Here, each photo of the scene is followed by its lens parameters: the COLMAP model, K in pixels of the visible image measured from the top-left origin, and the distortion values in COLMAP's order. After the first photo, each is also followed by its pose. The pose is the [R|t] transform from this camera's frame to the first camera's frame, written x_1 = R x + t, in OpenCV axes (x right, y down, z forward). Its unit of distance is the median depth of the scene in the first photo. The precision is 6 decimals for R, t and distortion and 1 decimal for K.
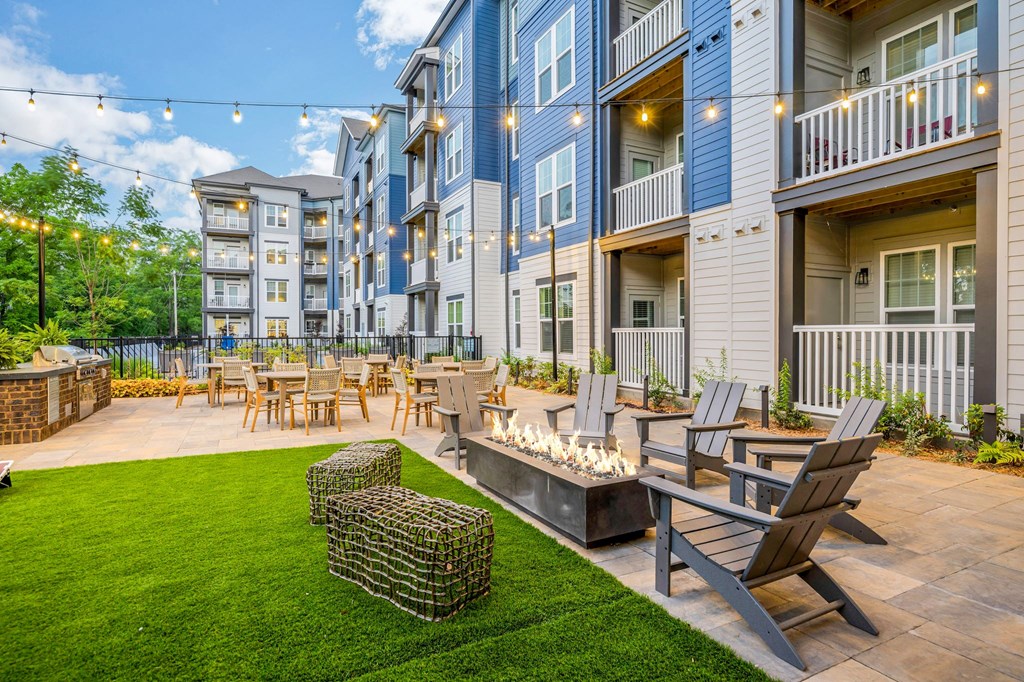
lens RADIAL K [[537.3, 0, 522.8], [0, 537.3, 338.4], [0, 0, 1]] dist [-0.000907, 0.000521]
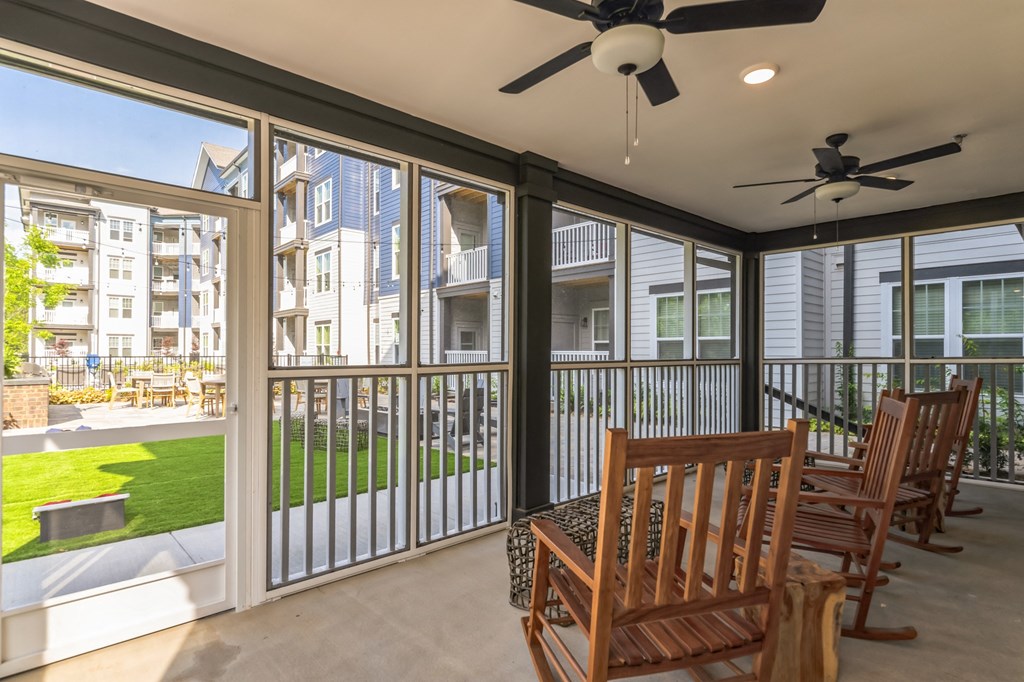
lens RADIAL K [[537.3, 0, 511.2], [0, 537.3, 345.0], [0, 0, 1]] dist [-0.000907, 0.000521]
pose [[0.972837, 0.008586, 0.231331, 0.003404], [-0.003189, 0.999714, -0.023693, -0.000739], [-0.231468, 0.022312, 0.972587, -0.203581]]
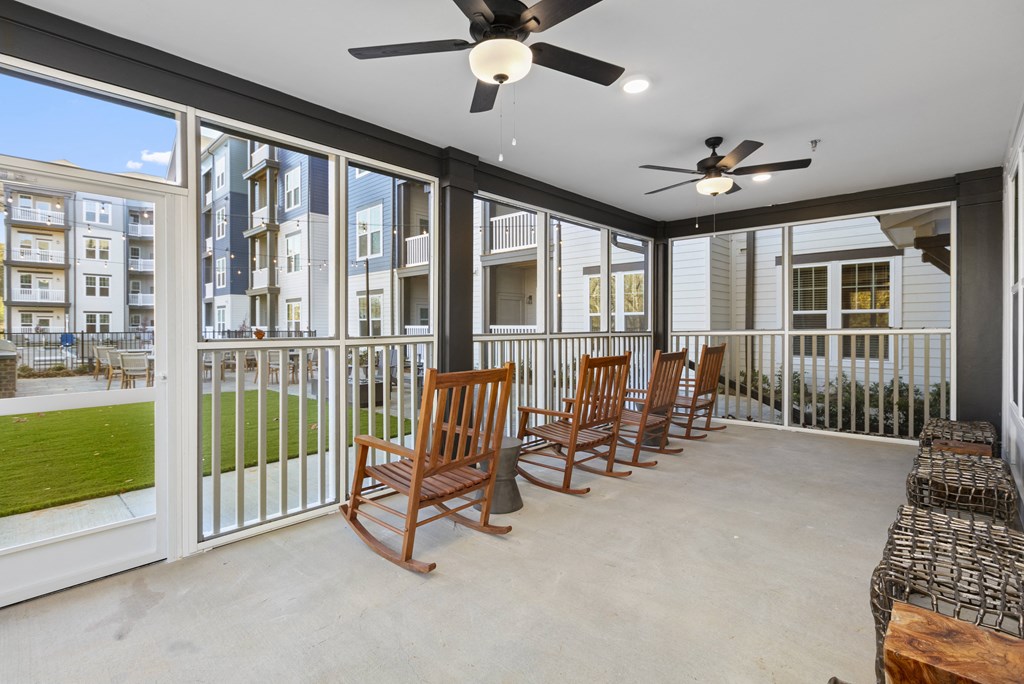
lens RADIAL K [[484.4, 0, 506.1], [0, 484.4, 327.3], [0, 0, 1]] dist [0.003443, 0.000058]
pose [[0.955243, 0.001496, 0.295818, 0.014080], [0.001587, 0.999947, -0.010182, -0.000275], [-0.295818, 0.010196, 0.955190, -0.209364]]
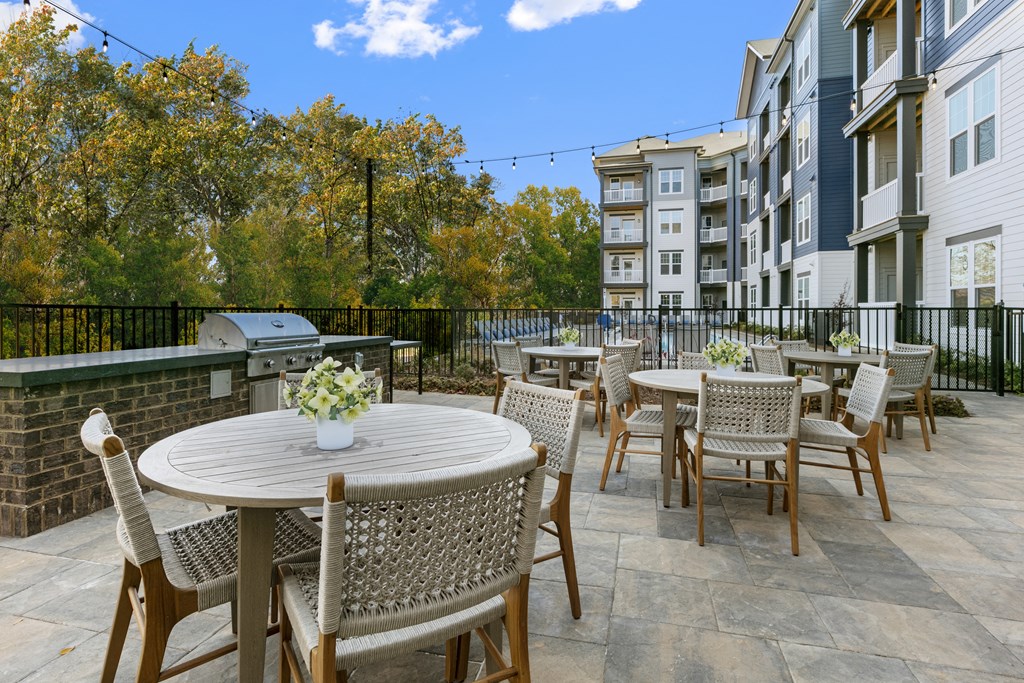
lens RADIAL K [[551.5, 0, 500.3], [0, 551.5, 313.2], [0, 0, 1]] dist [-0.000378, -0.002089]
pose [[0.739979, 0.005661, -0.672606, -0.085316], [-0.009945, 0.999947, -0.002525, 0.003920], [0.672556, 0.008558, 0.739996, 0.232391]]
